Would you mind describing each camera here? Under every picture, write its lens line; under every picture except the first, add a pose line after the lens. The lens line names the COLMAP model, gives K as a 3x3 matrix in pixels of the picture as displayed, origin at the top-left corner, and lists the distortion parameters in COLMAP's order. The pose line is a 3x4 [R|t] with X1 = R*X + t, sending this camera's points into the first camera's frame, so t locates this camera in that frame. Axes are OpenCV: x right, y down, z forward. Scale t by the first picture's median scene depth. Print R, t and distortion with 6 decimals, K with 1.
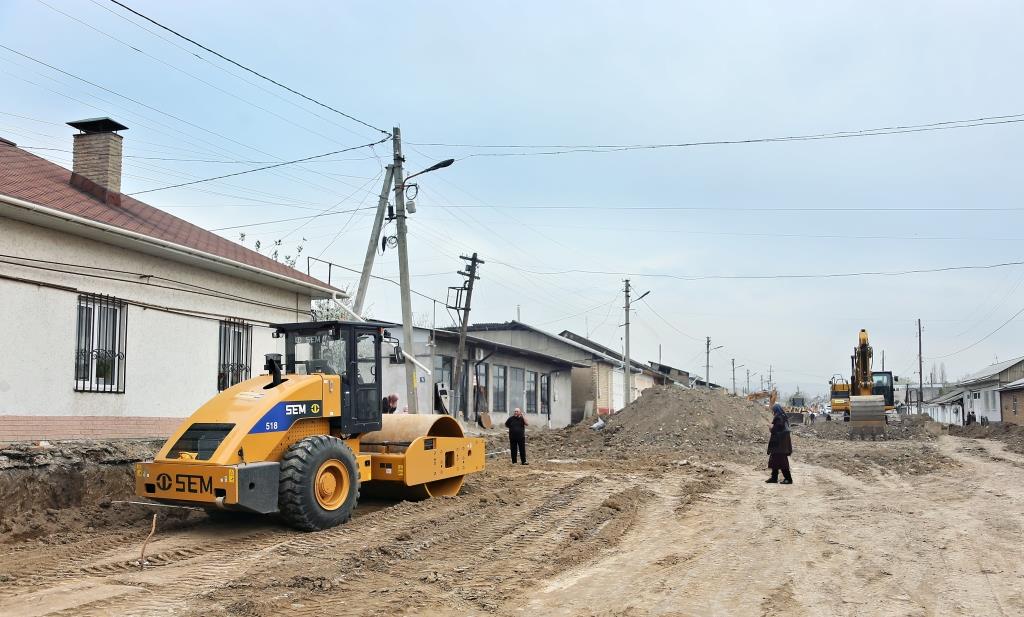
lens RADIAL K [[1083.6, 0, 512.4], [0, 1083.6, 308.0], [0, 0, 1]] dist [-0.003286, 0.000000]
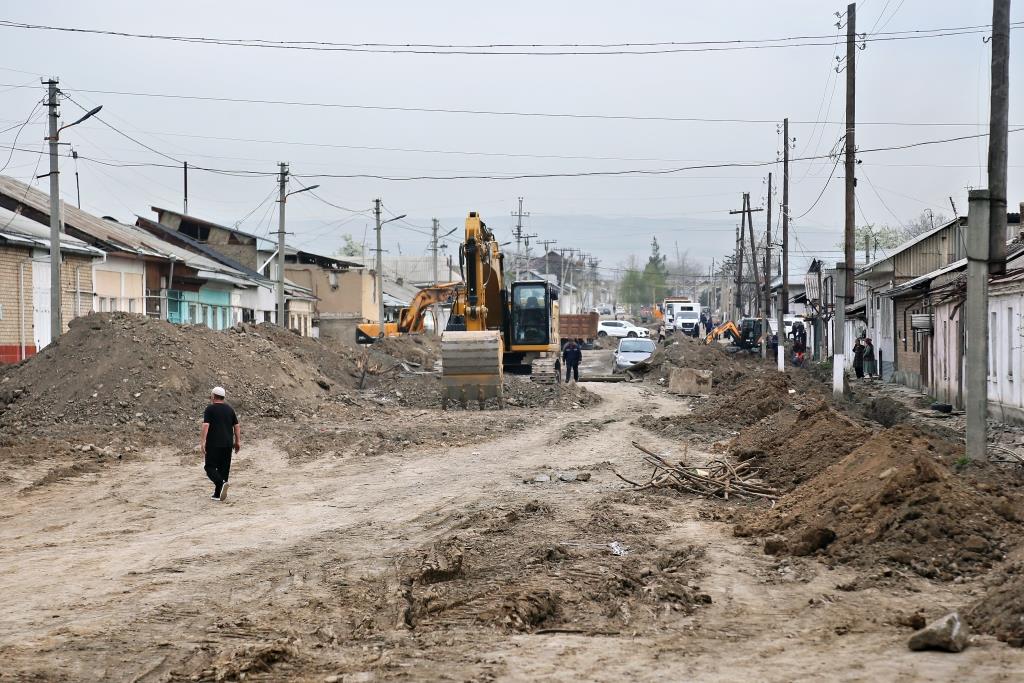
lens RADIAL K [[3089.2, 0, 513.8], [0, 3089.2, 340.3], [0, 0, 1]] dist [0.992325, 0.000000]
pose [[0.973794, -0.004926, 0.227378, -0.014848], [-0.017869, 0.995018, 0.098085, -0.052902], [-0.226728, -0.099577, 0.968854, -0.414127]]
